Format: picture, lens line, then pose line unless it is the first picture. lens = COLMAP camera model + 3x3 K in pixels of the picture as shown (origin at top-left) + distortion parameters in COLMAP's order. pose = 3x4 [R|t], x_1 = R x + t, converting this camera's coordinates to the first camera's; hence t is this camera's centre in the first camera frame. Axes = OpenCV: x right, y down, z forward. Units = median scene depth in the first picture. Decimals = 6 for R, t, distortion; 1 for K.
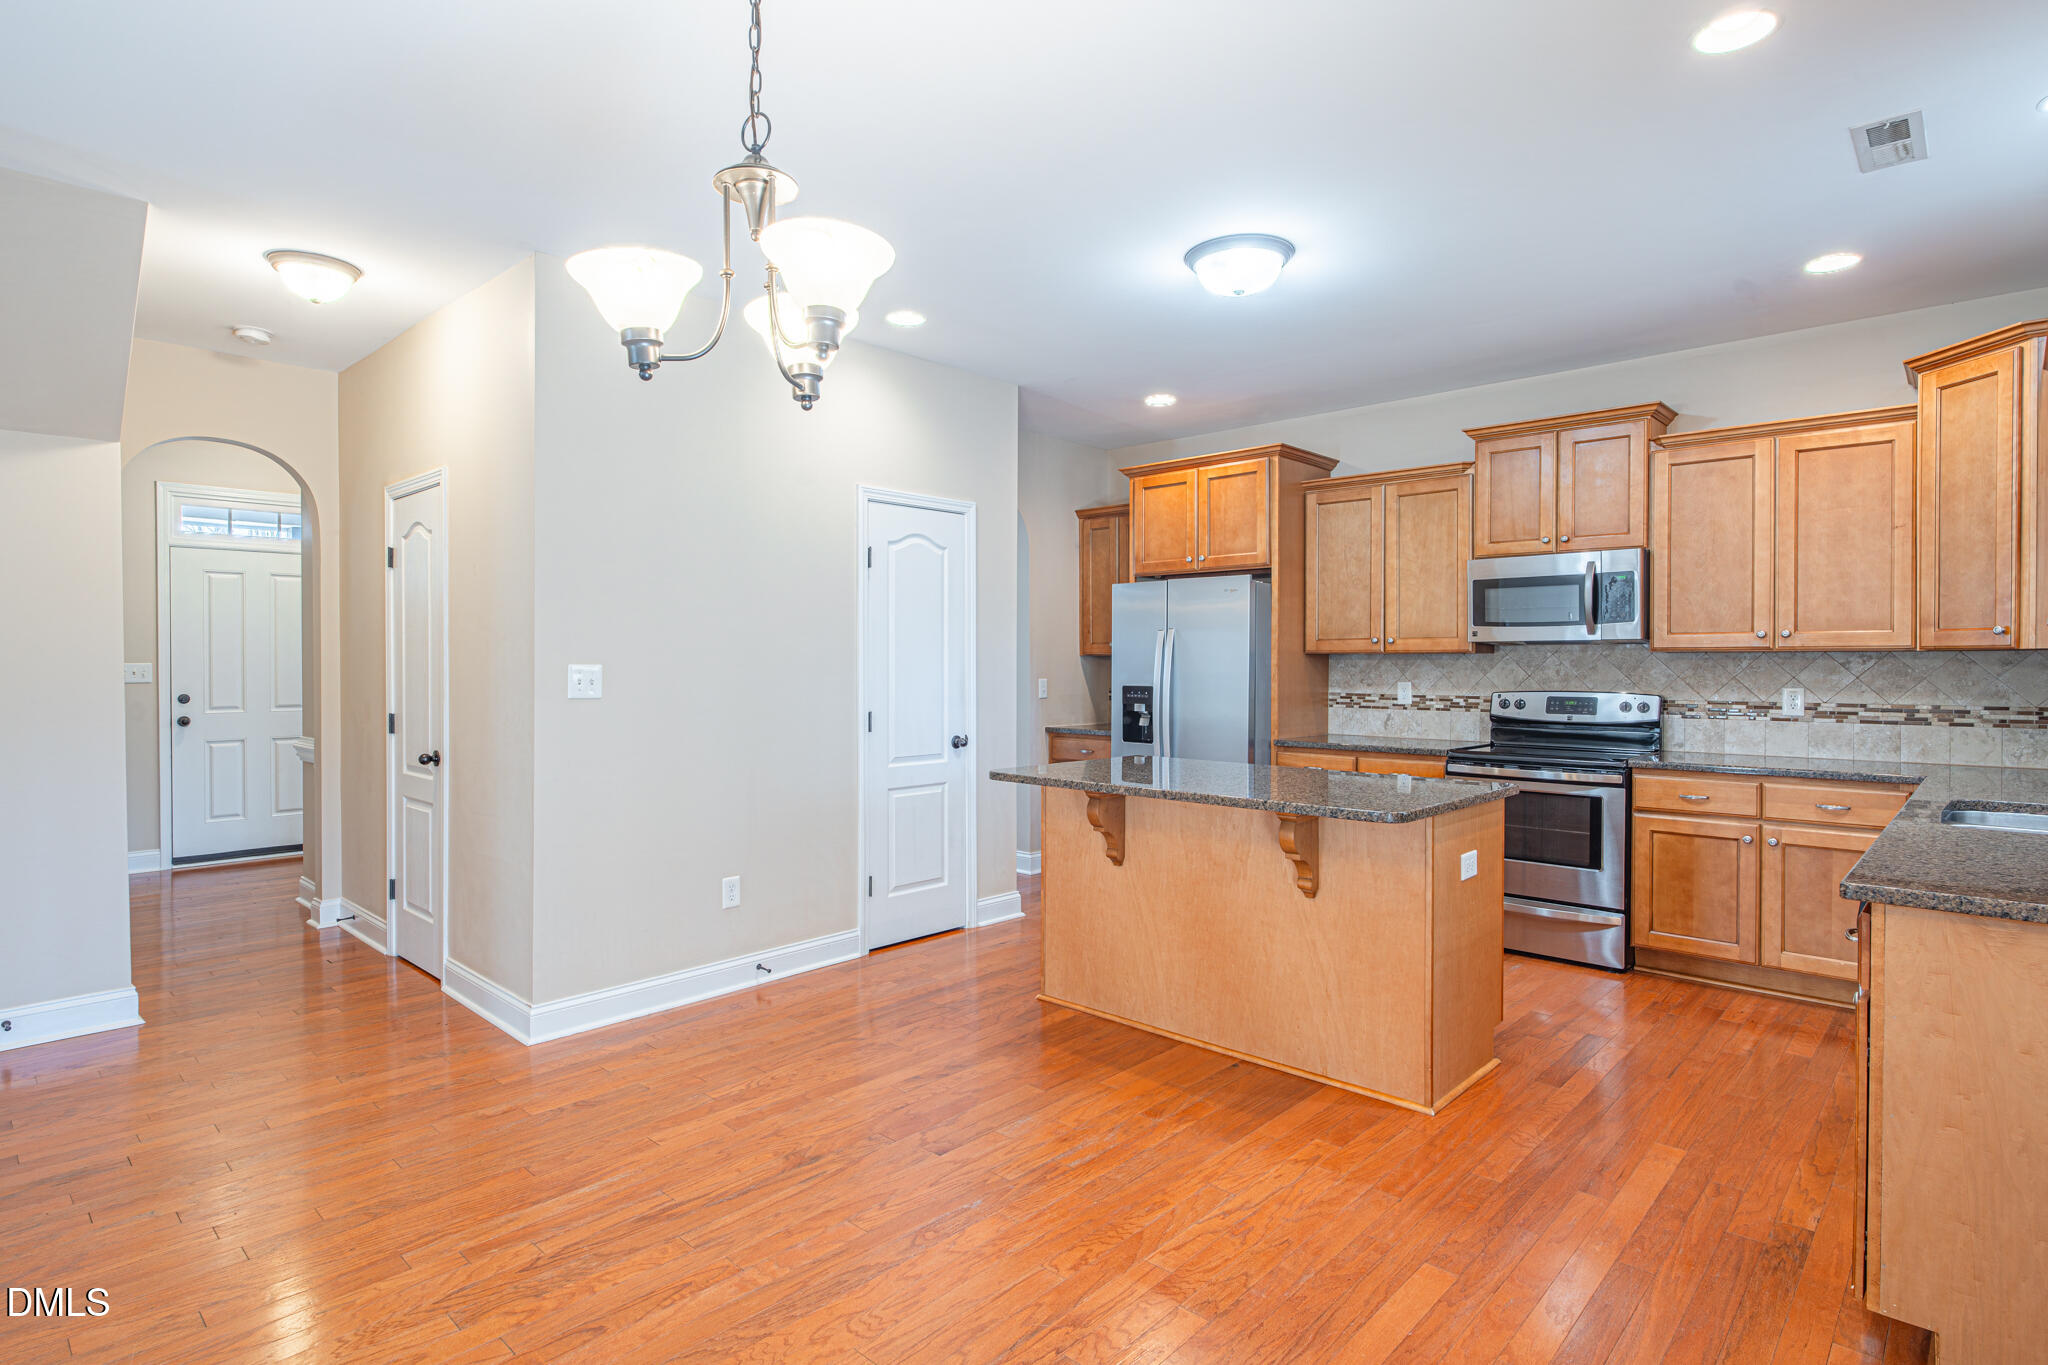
lens RADIAL K [[1063.5, 0, 978.7], [0, 1063.5, 677.7], [0, 0, 1]] dist [-0.006671, 0.000231]
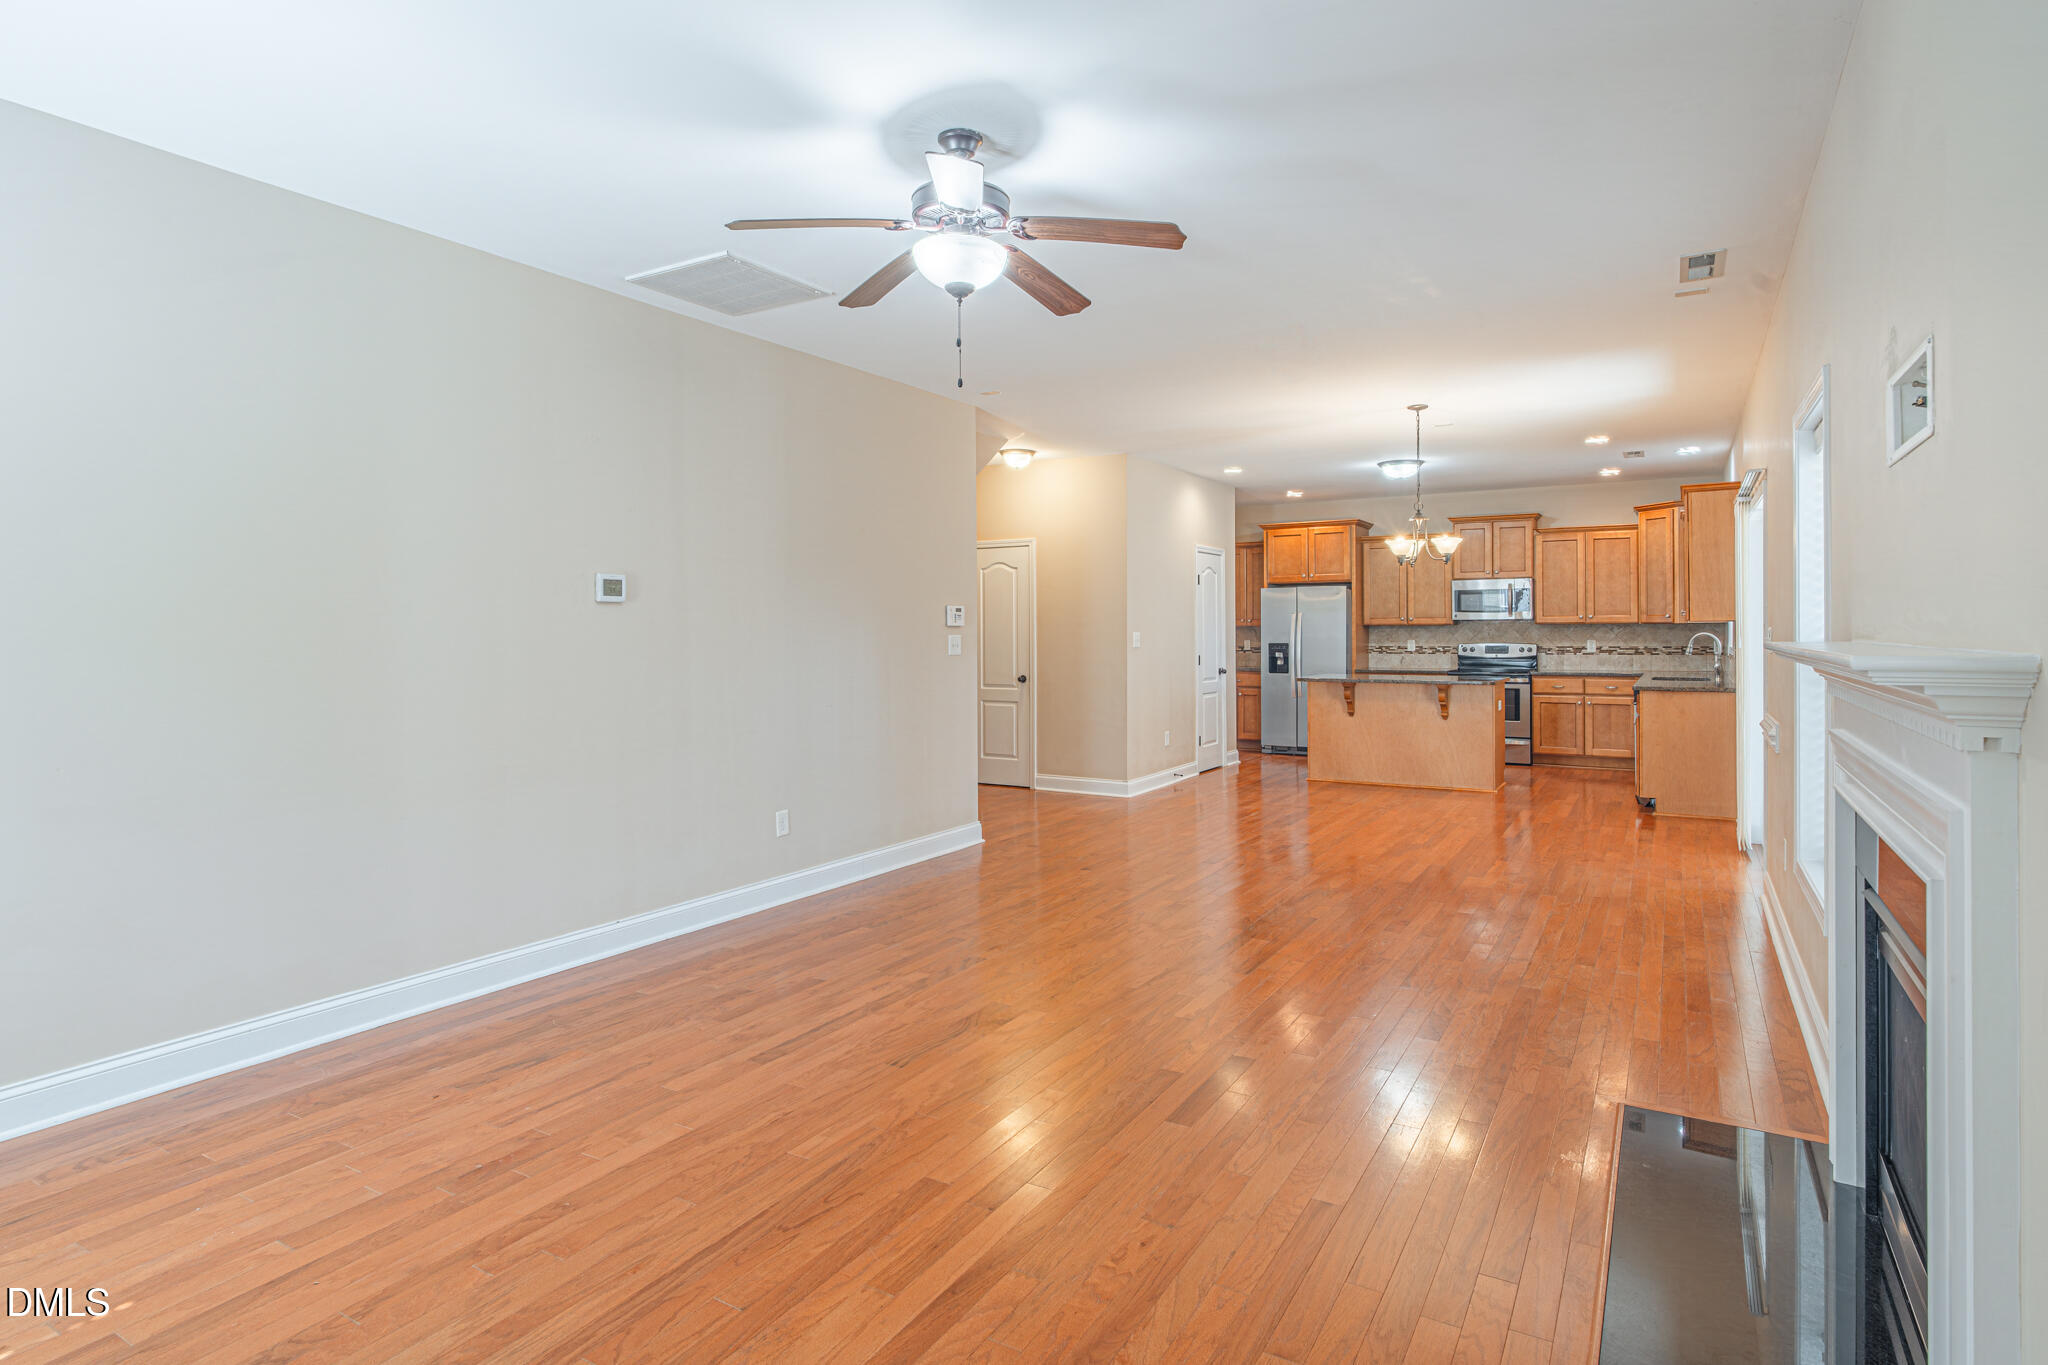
lens RADIAL K [[1063.5, 0, 1017.1], [0, 1063.5, 637.7], [0, 0, 1]] dist [-0.006671, 0.000231]
pose [[0.976819, -0.006811, 0.213957, -0.886489], [0.008798, 0.999927, -0.008337, 0.012202], [-0.213884, 0.010026, 0.976808, -0.924987]]
